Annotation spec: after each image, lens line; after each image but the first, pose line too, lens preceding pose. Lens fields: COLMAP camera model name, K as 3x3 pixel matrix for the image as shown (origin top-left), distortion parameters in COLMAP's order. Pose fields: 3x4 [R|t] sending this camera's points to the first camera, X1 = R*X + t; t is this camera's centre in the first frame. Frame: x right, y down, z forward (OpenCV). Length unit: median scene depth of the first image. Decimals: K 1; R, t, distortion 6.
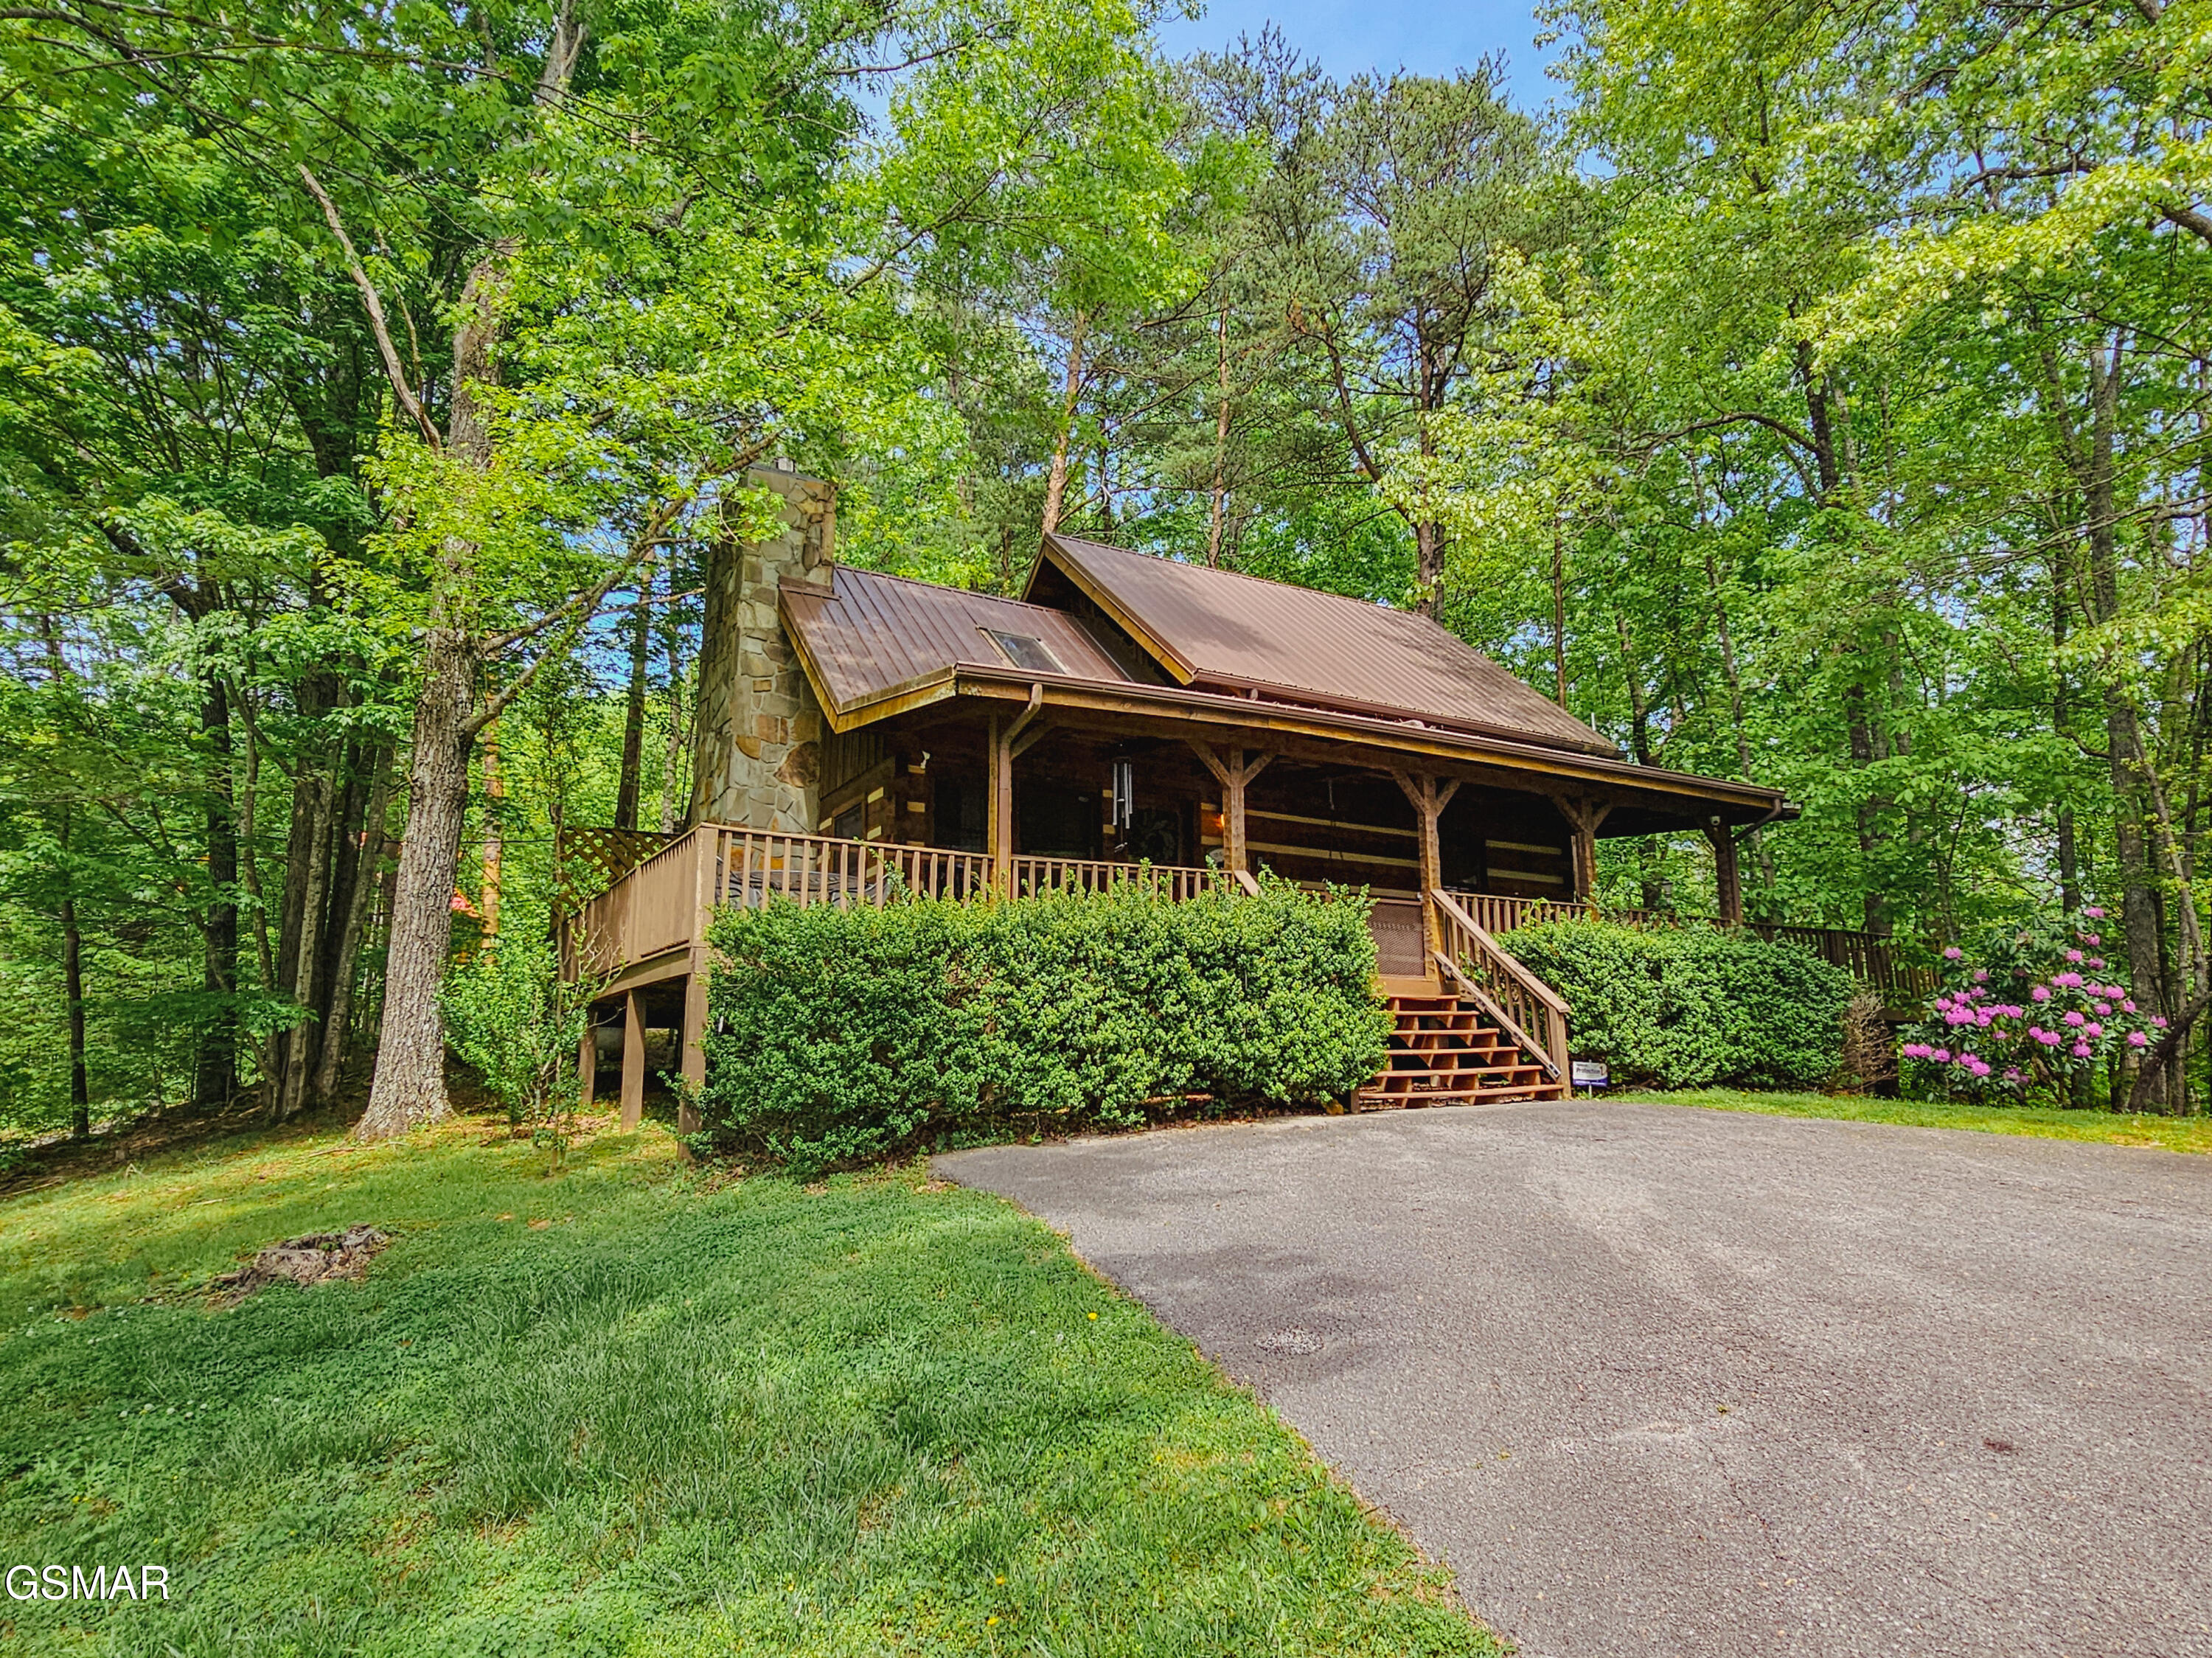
lens RADIAL K [[878.8, 0, 1106.0], [0, 878.8, 829.0], [0, 0, 1]] dist [0.000261, 0.000104]
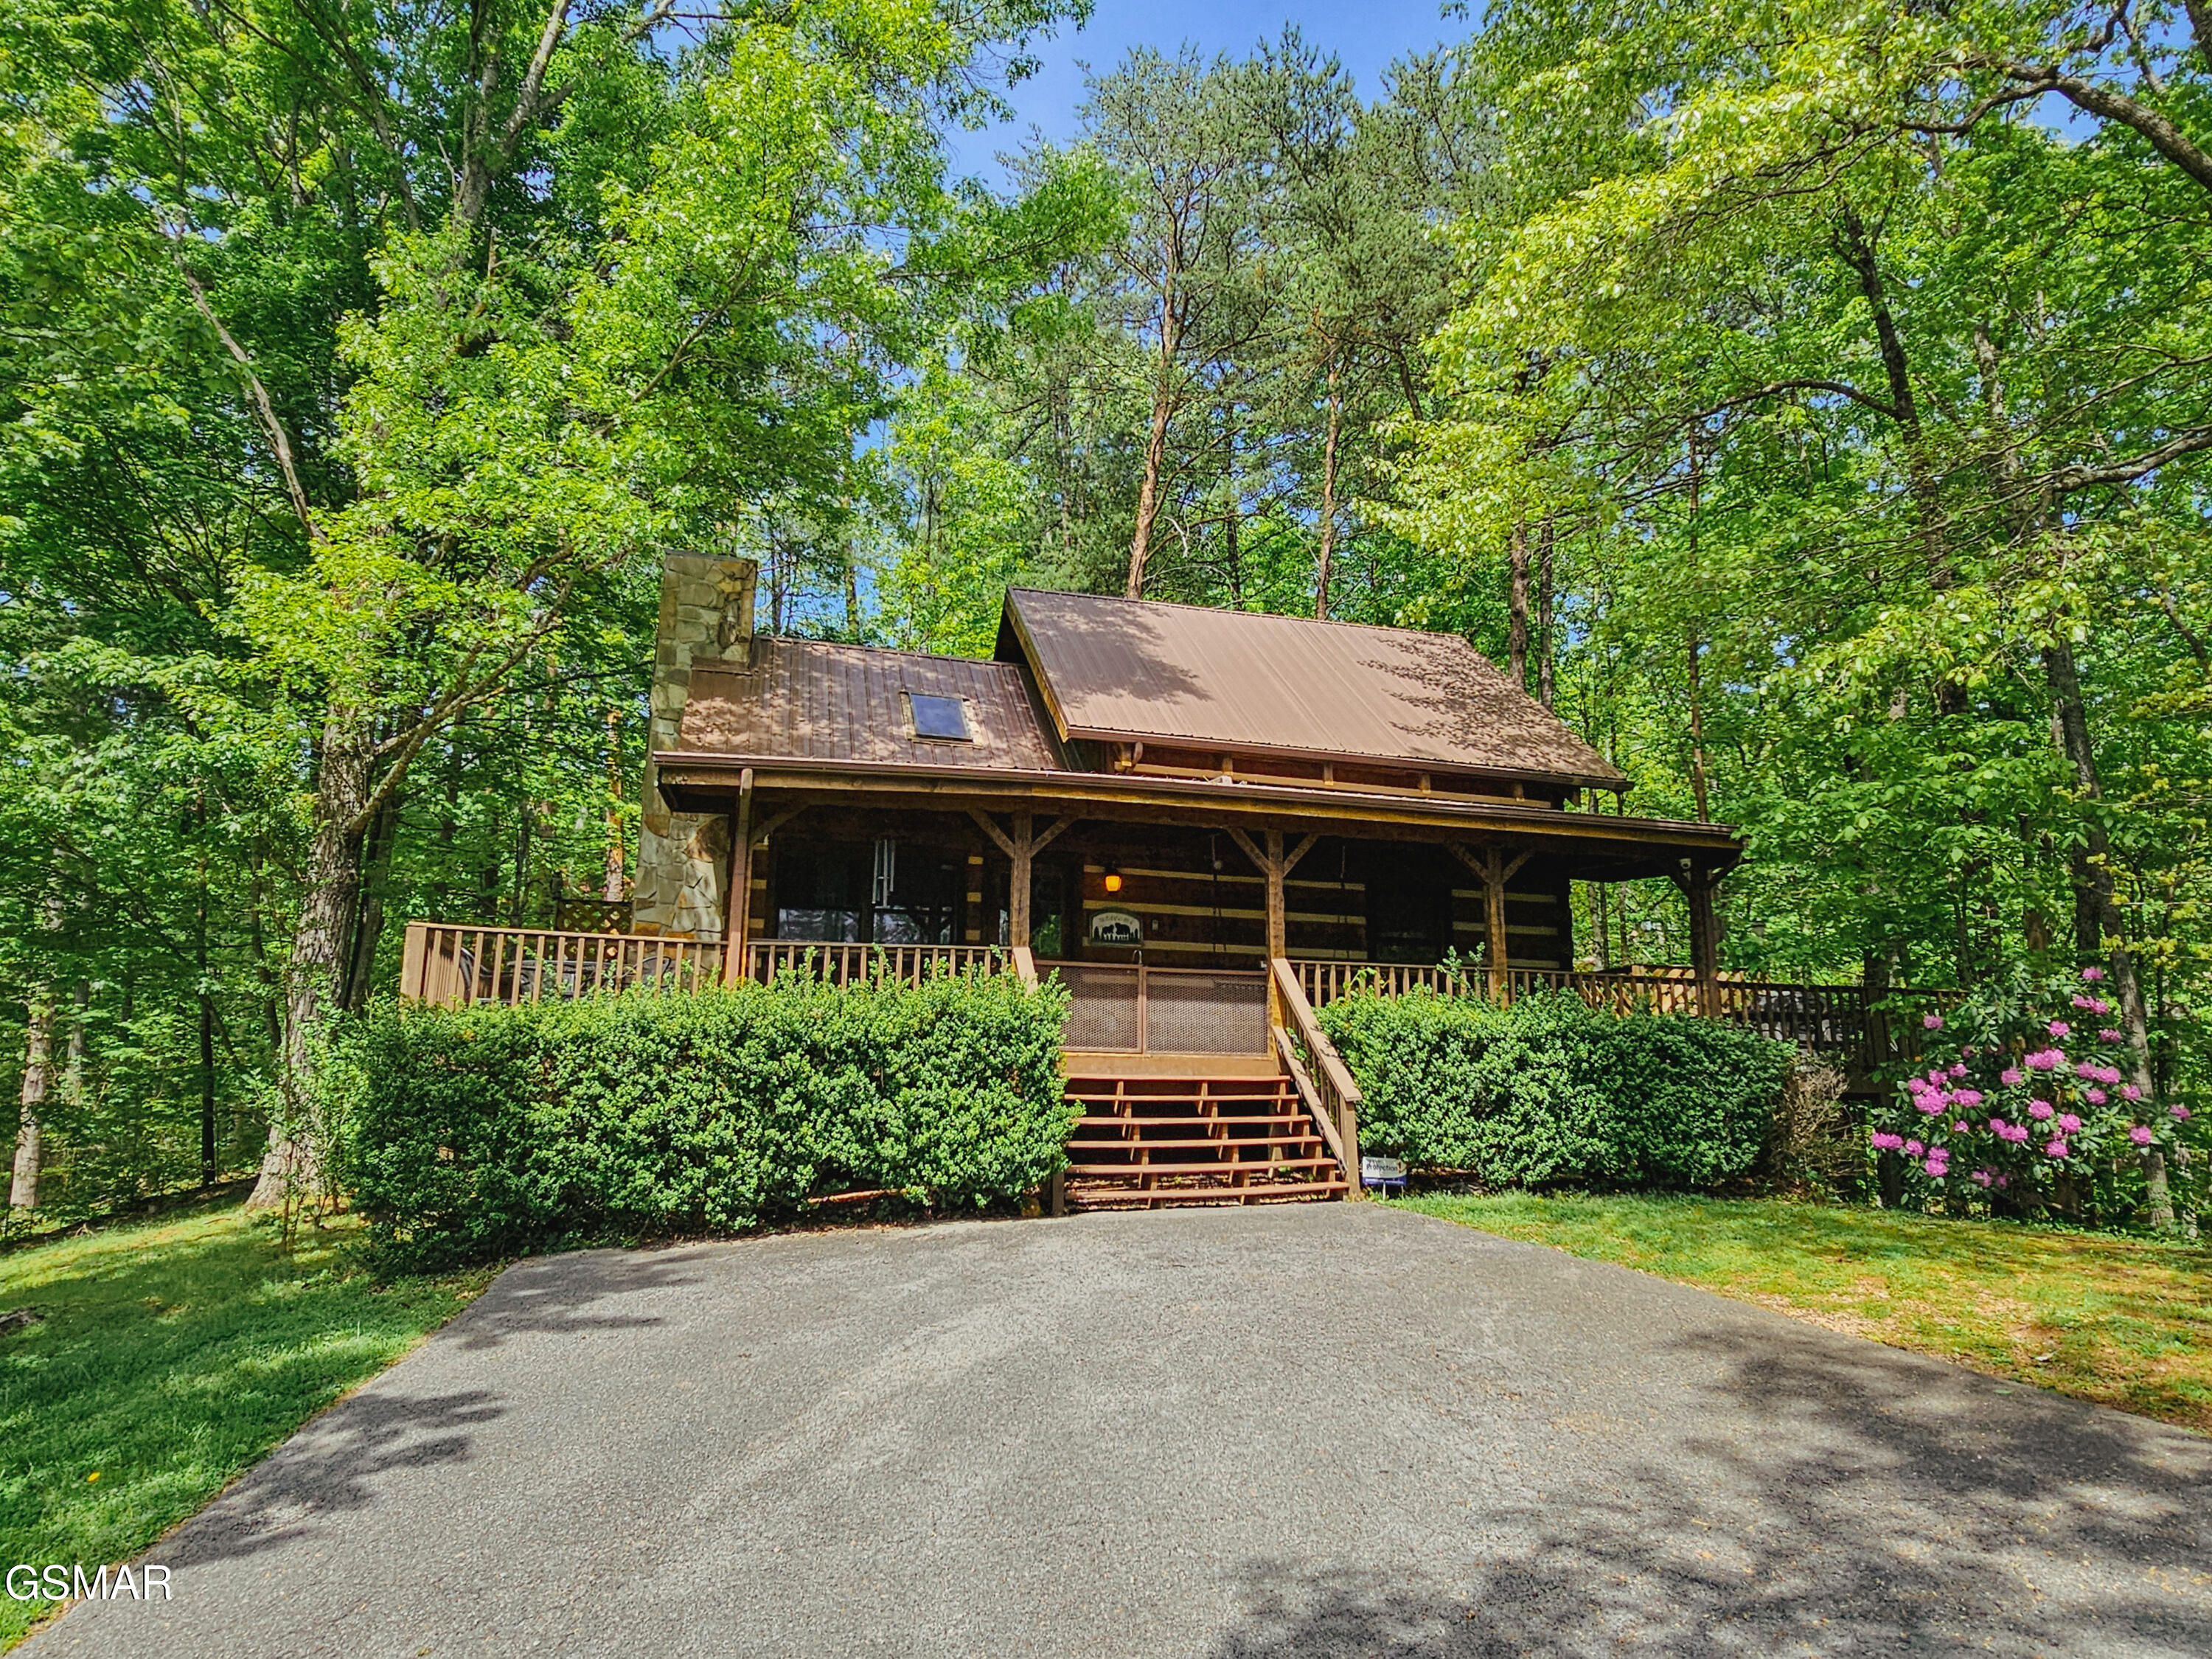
lens RADIAL K [[906.1, 0, 1106.1], [0, 906.1, 863.9], [0, 0, 1]] dist [-0.001380, 0.000140]
pose [[0.986915, -0.034947, -0.157411, 0.436496], [0.033585, 0.999372, -0.011304, -0.029622], [0.157707, 0.005870, 0.987468, 0.055847]]
